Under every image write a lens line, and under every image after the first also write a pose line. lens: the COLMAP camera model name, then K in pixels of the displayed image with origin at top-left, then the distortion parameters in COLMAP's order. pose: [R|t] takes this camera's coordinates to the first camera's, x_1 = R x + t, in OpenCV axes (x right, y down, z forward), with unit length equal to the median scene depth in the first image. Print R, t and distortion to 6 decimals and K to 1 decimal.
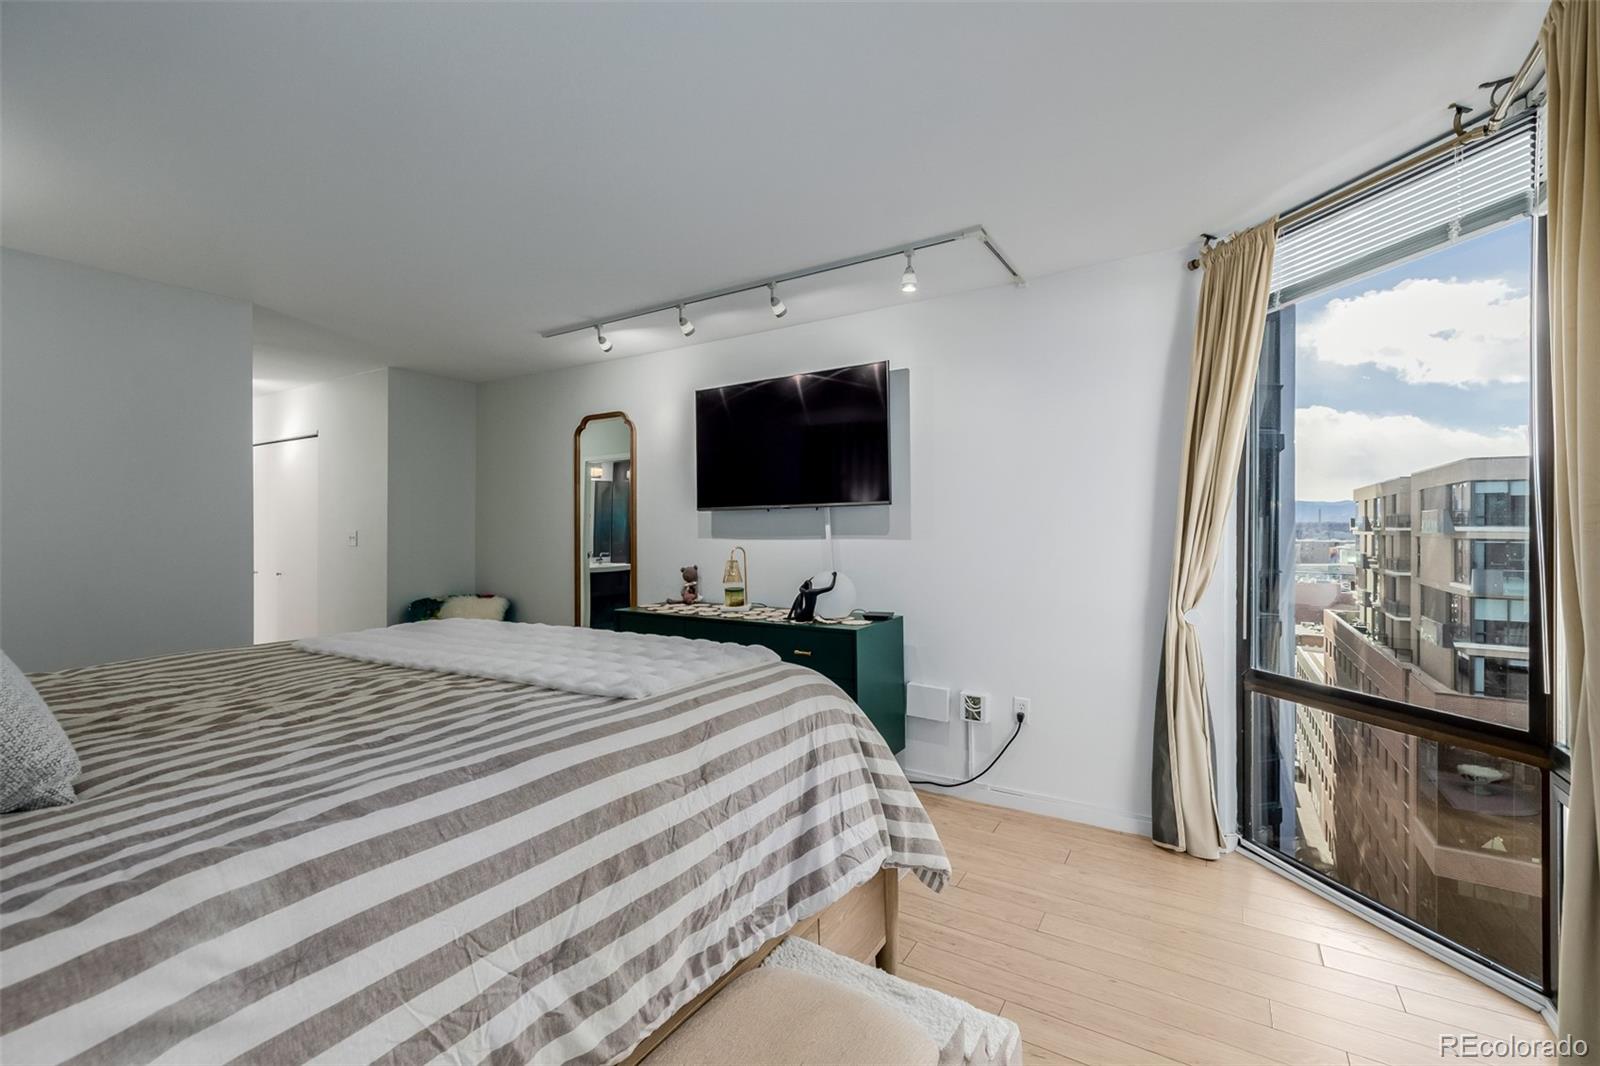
lens RADIAL K [[691.4, 0, 805.2], [0, 691.4, 524.5], [0, 0, 1]] dist [0.000238, 0.000054]
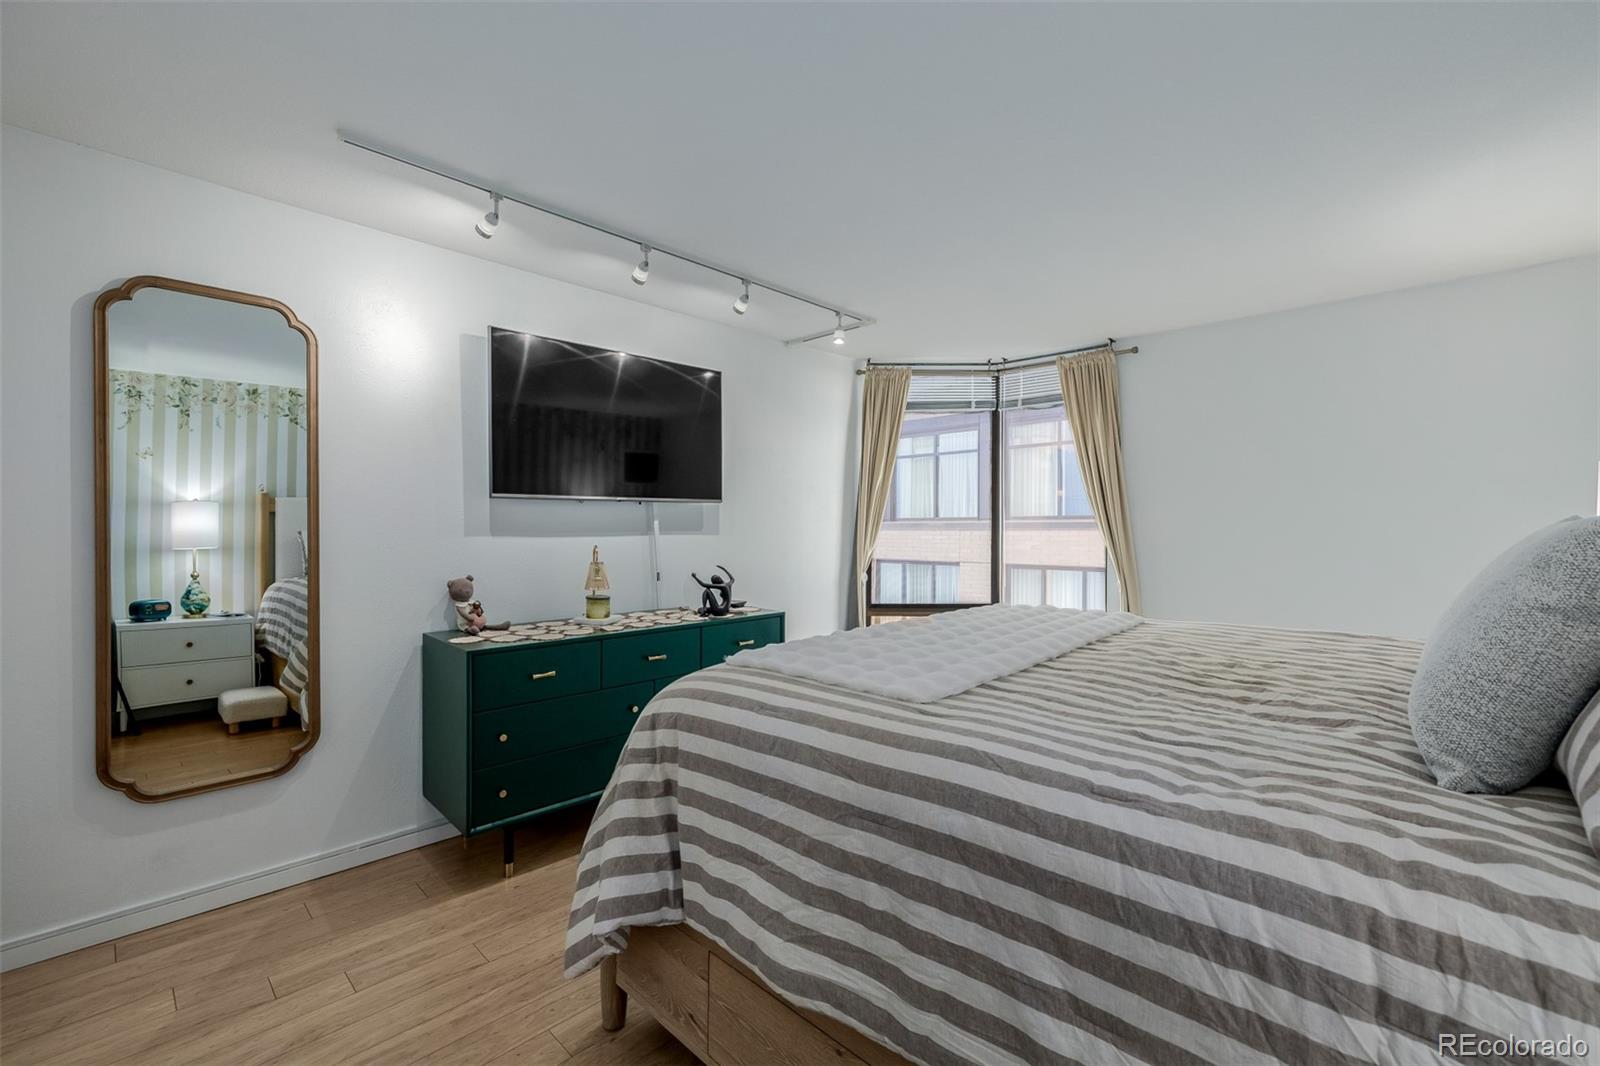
lens RADIAL K [[674.3, 0, 792.5], [0, 674.3, 530.1], [0, 0, 1]] dist [0.000374, 0.000108]
pose [[0.220760, 0.003172, 0.975323, -0.837538], [-0.008044, 0.999967, -0.001431, 0.013847], [-0.975295, -0.007530, 0.220778, 0.602650]]
